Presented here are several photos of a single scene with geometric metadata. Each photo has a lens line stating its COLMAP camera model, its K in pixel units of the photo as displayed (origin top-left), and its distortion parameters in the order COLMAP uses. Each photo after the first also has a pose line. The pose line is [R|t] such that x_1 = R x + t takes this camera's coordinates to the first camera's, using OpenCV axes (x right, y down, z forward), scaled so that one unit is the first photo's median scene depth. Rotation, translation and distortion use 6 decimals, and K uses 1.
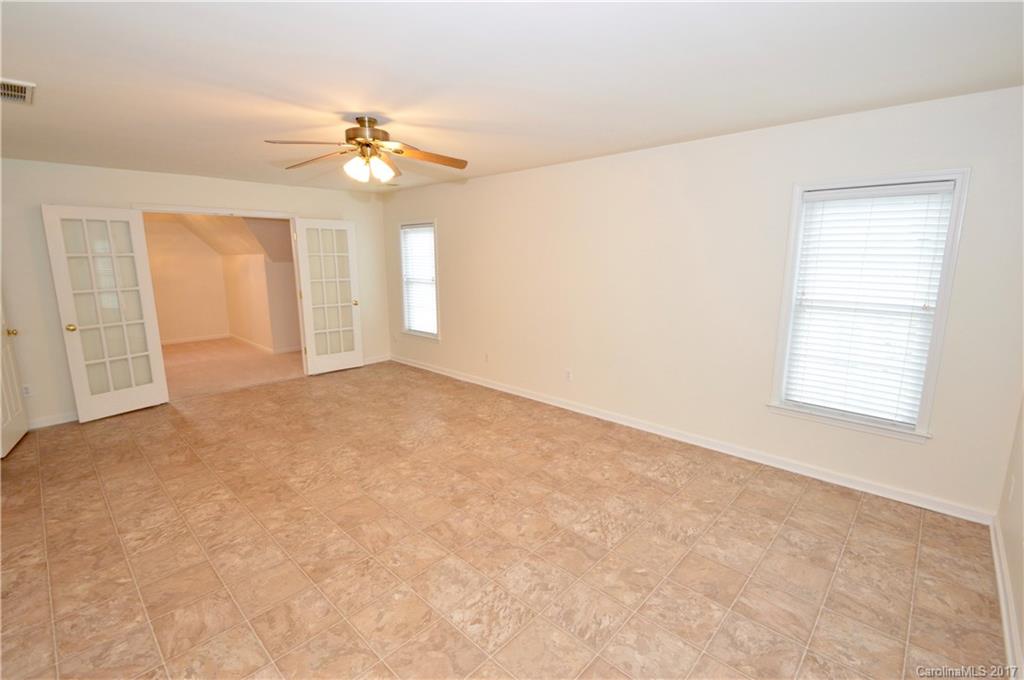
lens RADIAL K [[455.9, 0, 520.4], [0, 455.9, 343.4], [0, 0, 1]] dist [-0.016978, 0.000369]
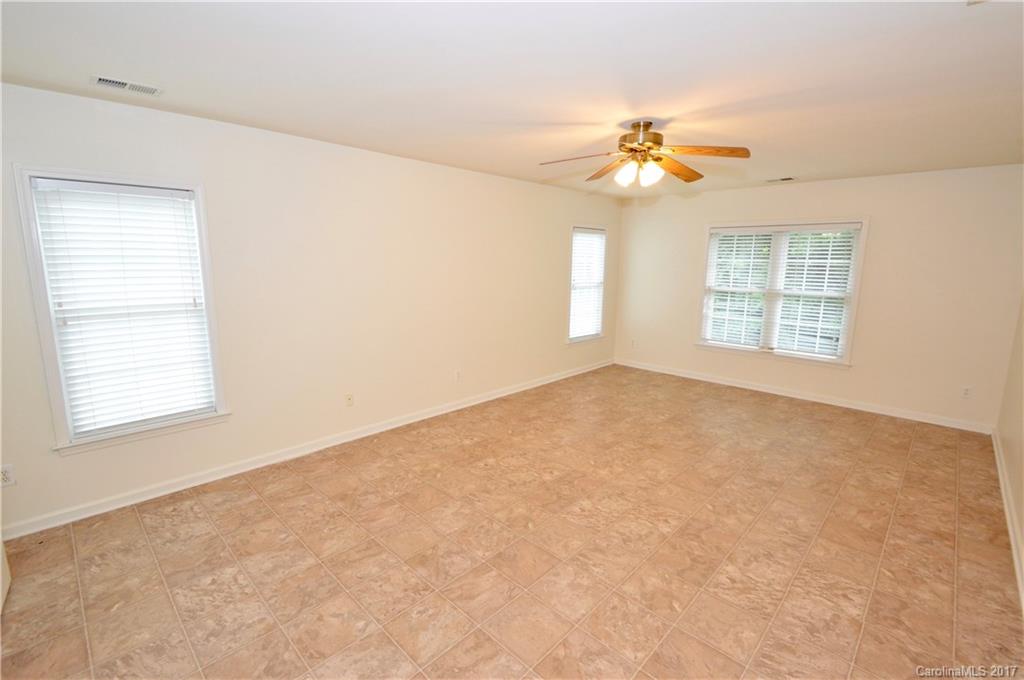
lens RADIAL K [[455.9, 0, 511.4], [0, 455.9, 336.5], [0, 0, 1]] dist [-0.016978, 0.000369]
pose [[0.035027, -0.170169, 0.984792, -1.017656], [0.188499, 0.968835, 0.160708, -0.181429], [-0.981449, 0.180003, 0.066012, 0.930248]]
